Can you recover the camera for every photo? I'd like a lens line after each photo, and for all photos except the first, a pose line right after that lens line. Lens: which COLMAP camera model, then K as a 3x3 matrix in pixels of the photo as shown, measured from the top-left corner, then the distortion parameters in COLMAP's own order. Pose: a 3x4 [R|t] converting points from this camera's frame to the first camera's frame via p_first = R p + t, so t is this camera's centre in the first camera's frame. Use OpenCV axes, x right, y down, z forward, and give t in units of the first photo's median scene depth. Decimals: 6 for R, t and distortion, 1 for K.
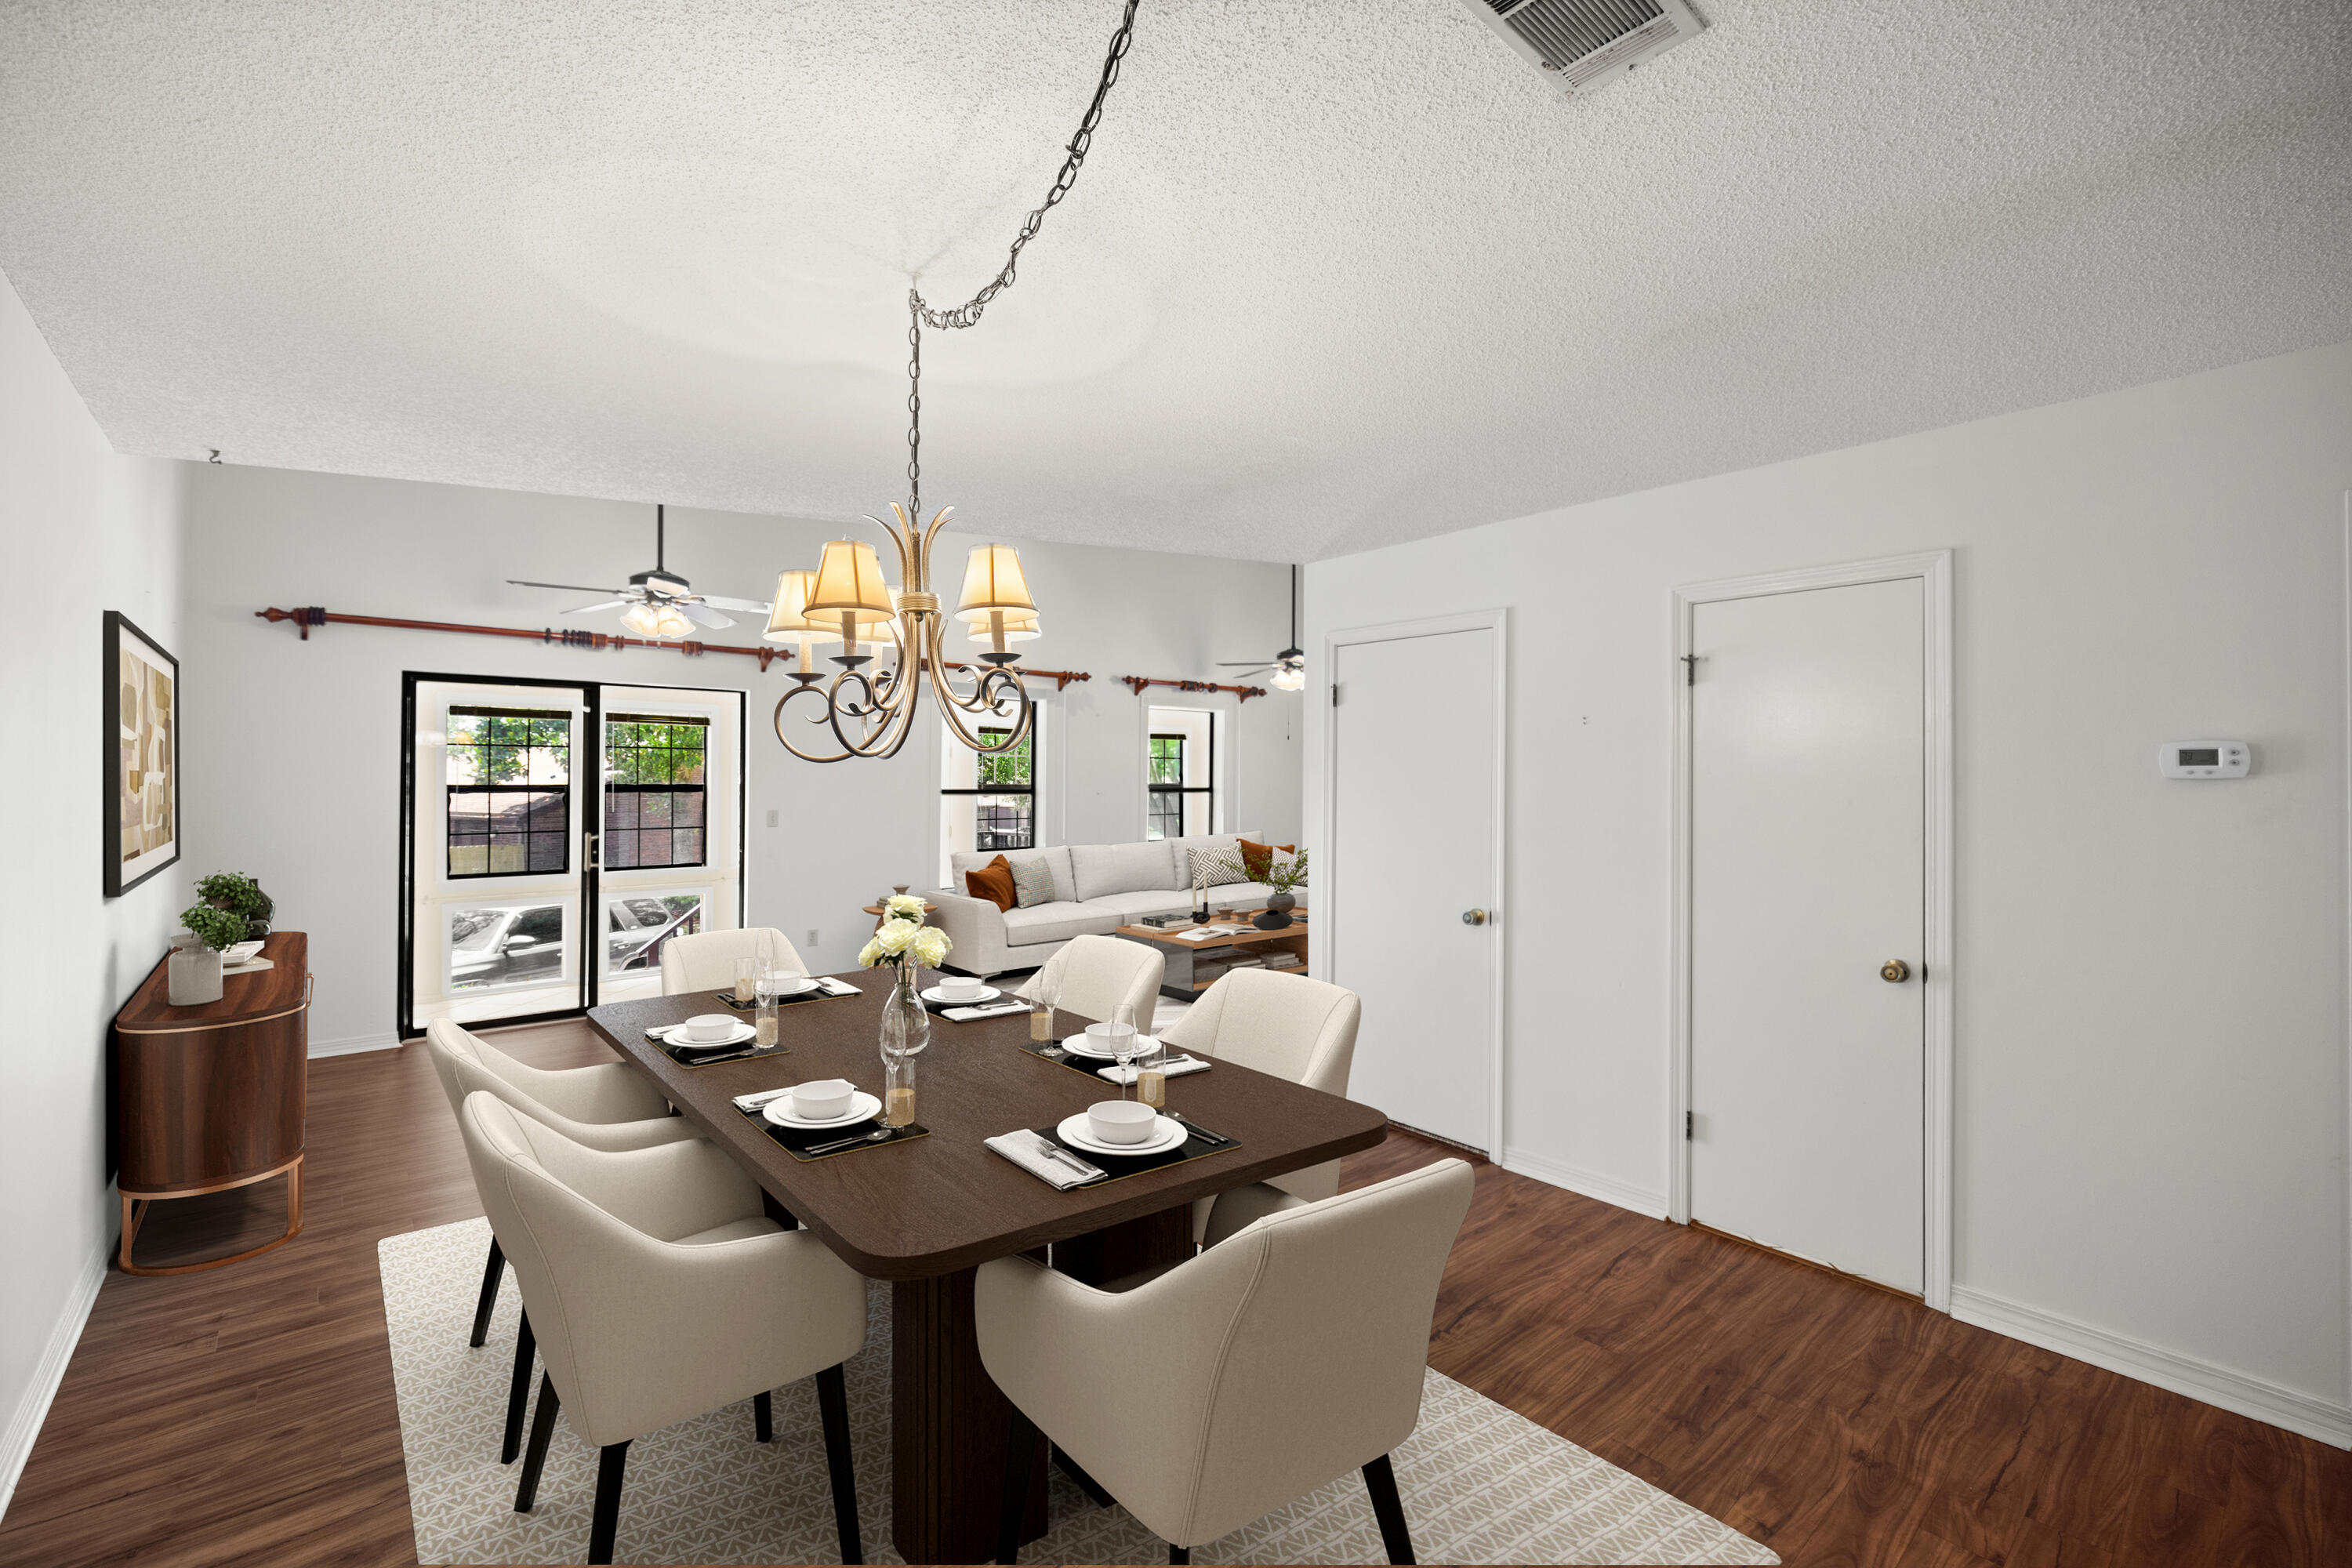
lens RADIAL K [[1003.2, 0, 1173.0], [0, 1003.2, 776.0], [0, 0, 1]] dist [0.006084, 0.000387]
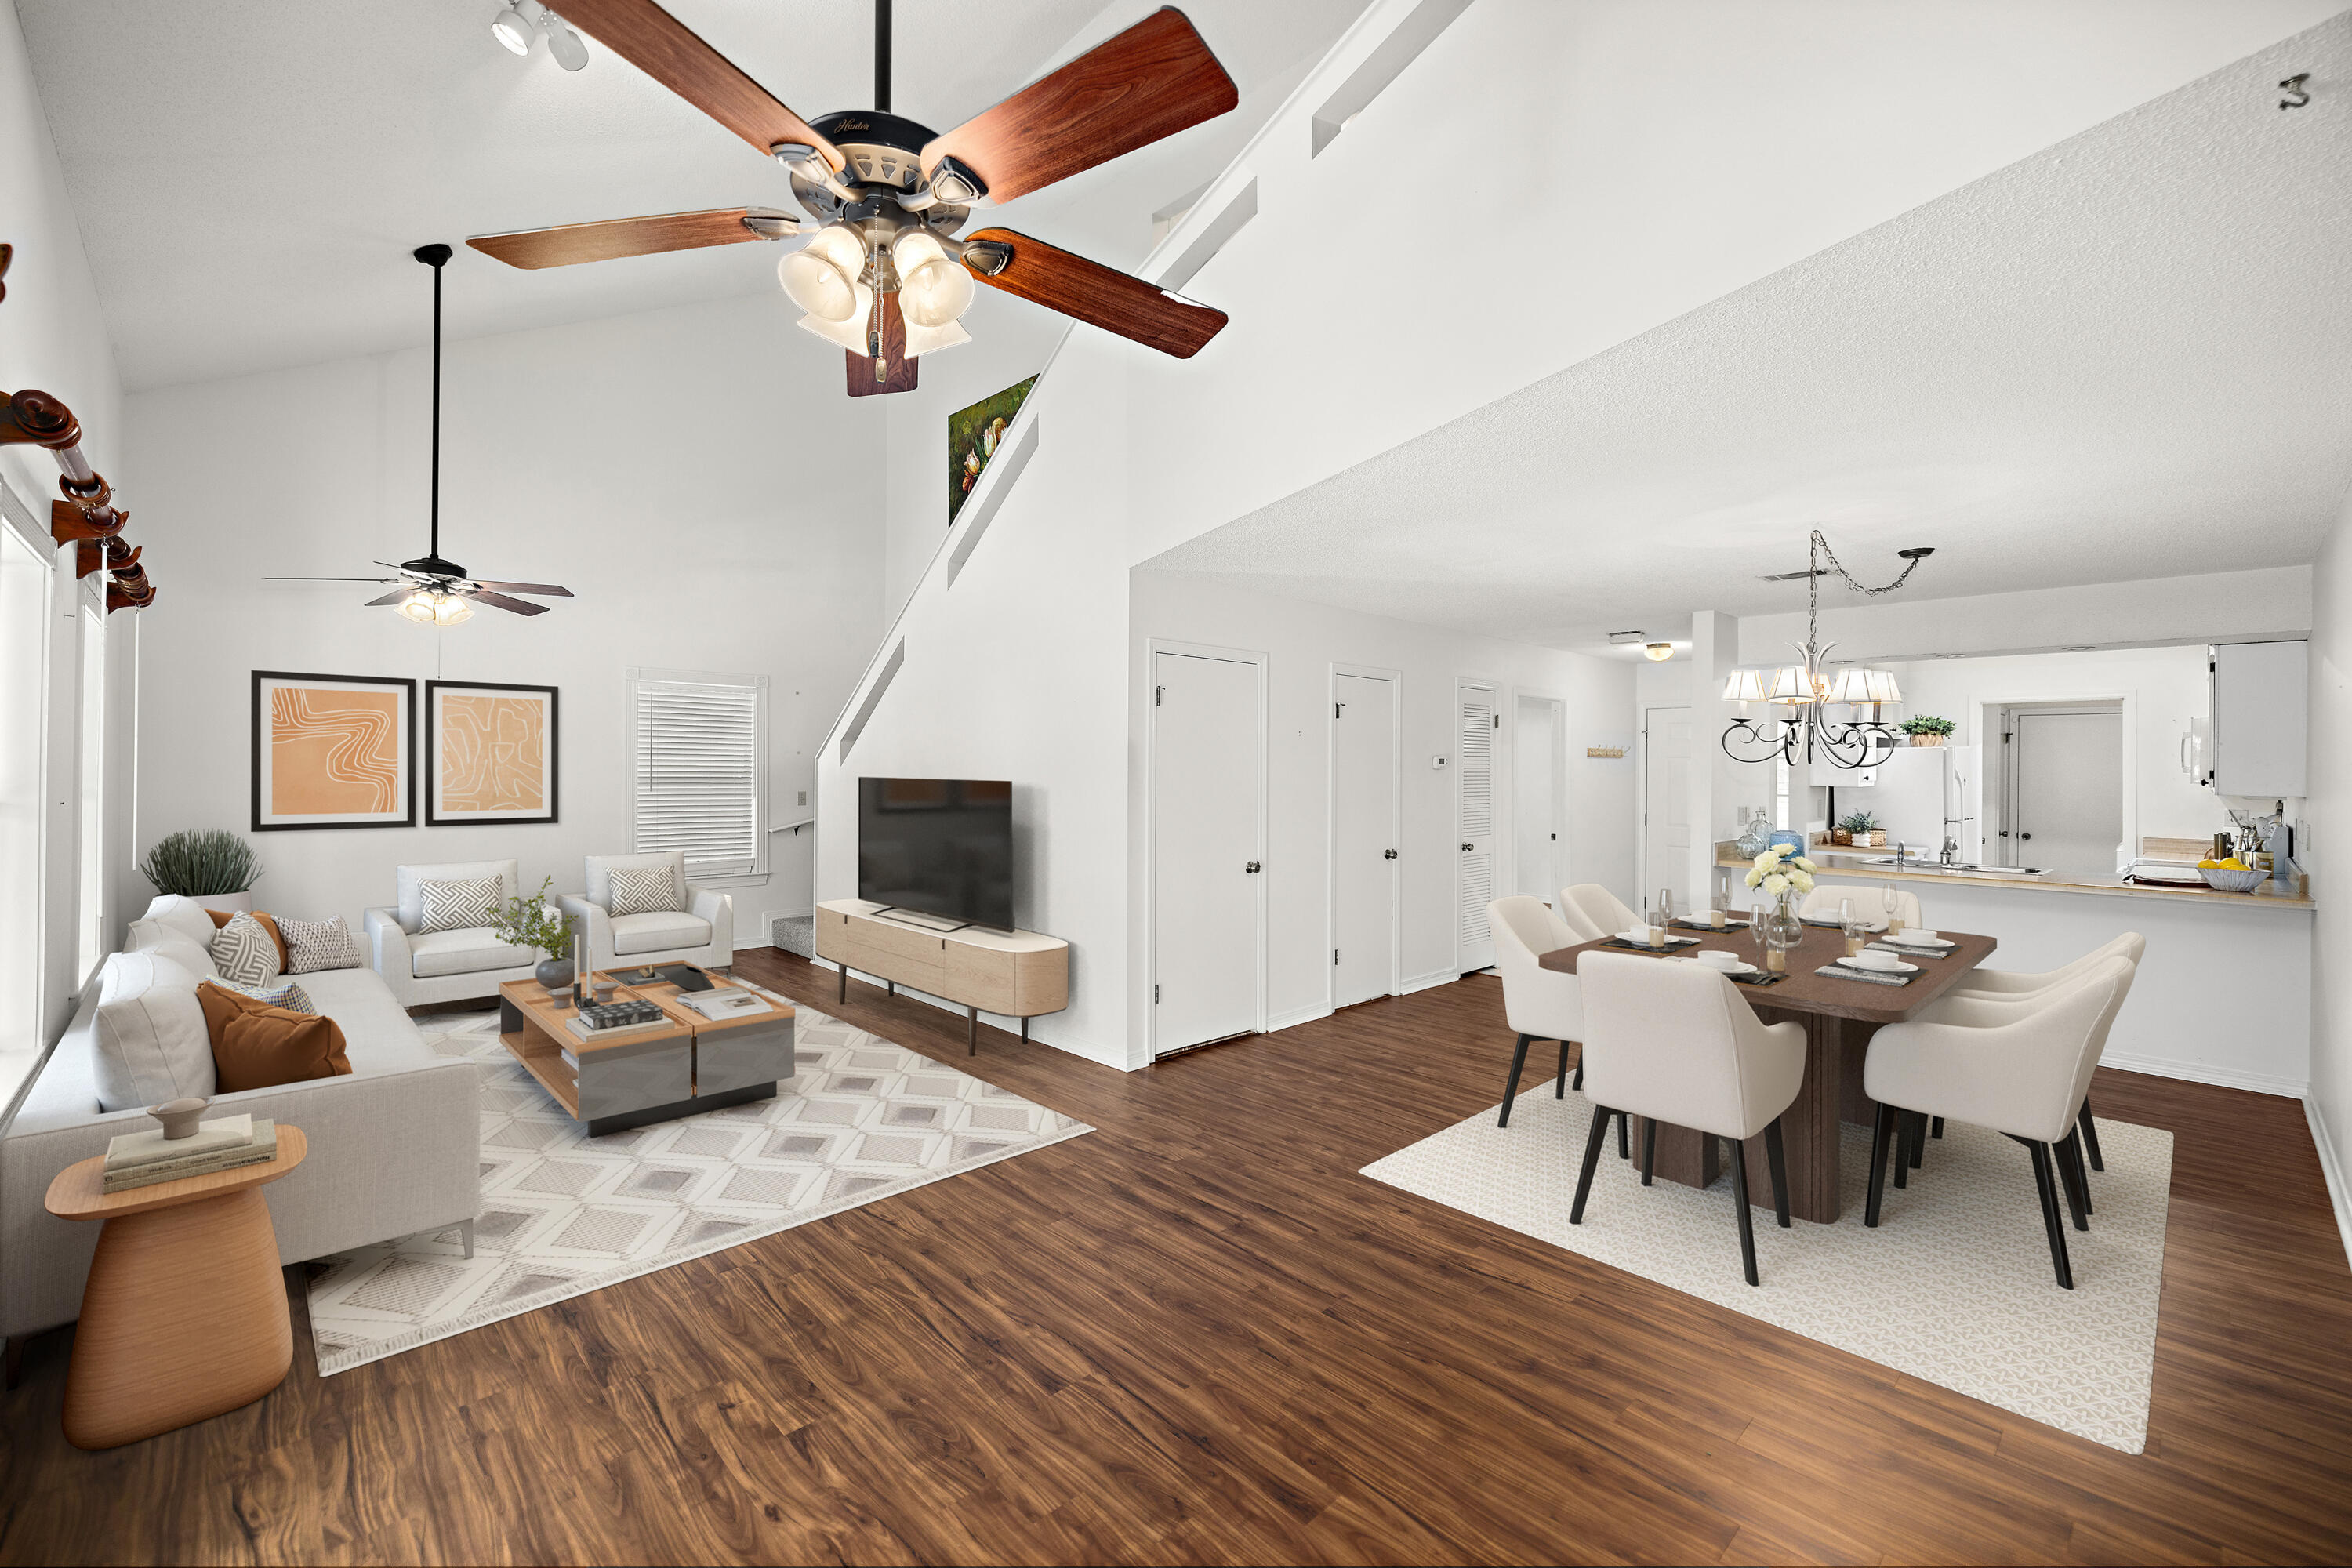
lens RADIAL K [[1003.2, 0, 1166.1], [0, 1003.2, 765.0], [0, 0, 1]] dist [0.006084, 0.000387]
pose [[-0.050049, -0.003813, 0.998739, -0.644526], [-0.003910, 0.999986, 0.003622, -0.003621], [-0.998739, -0.003724, -0.050064, 0.711423]]
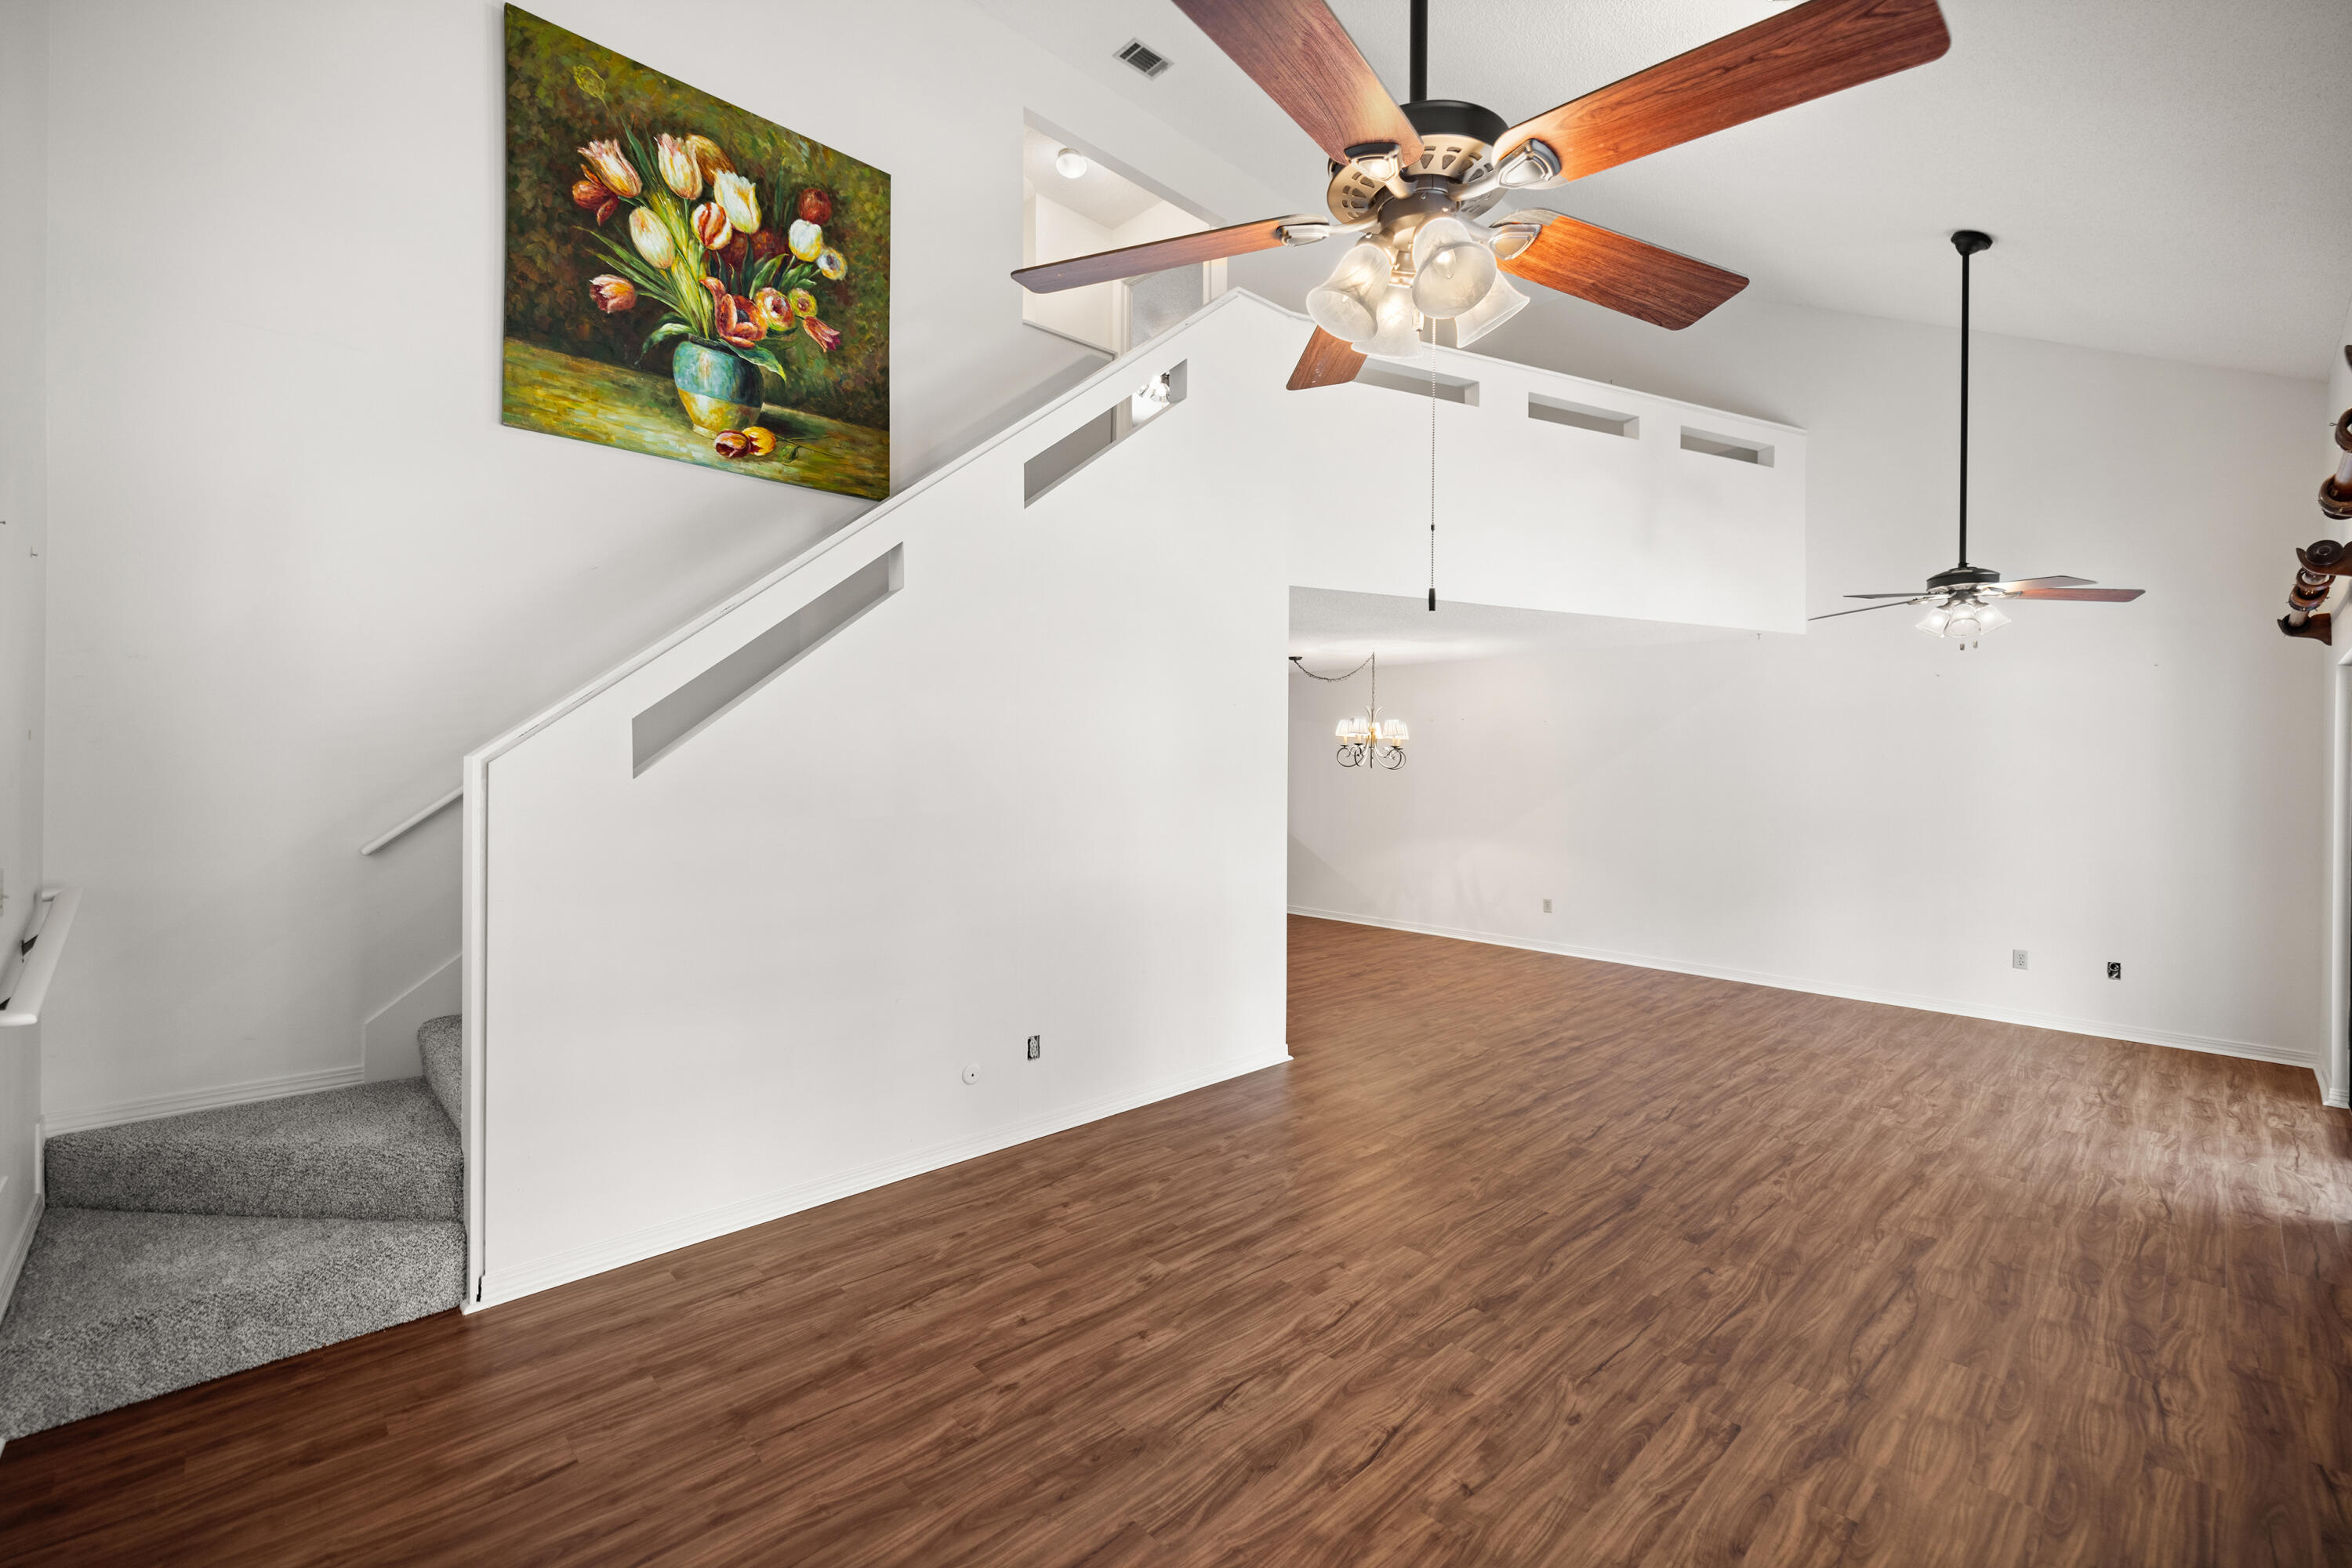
lens RADIAL K [[1003.2, 0, 1153.8], [0, 1003.2, 760.3], [0, 0, 1]] dist [0.006084, 0.000387]
pose [[-0.998435, -0.014925, -0.053890, 0.216893], [-0.014861, 0.999888, -0.001575, -0.007054], [0.053907, -0.000771, -0.998546, 1.458404]]
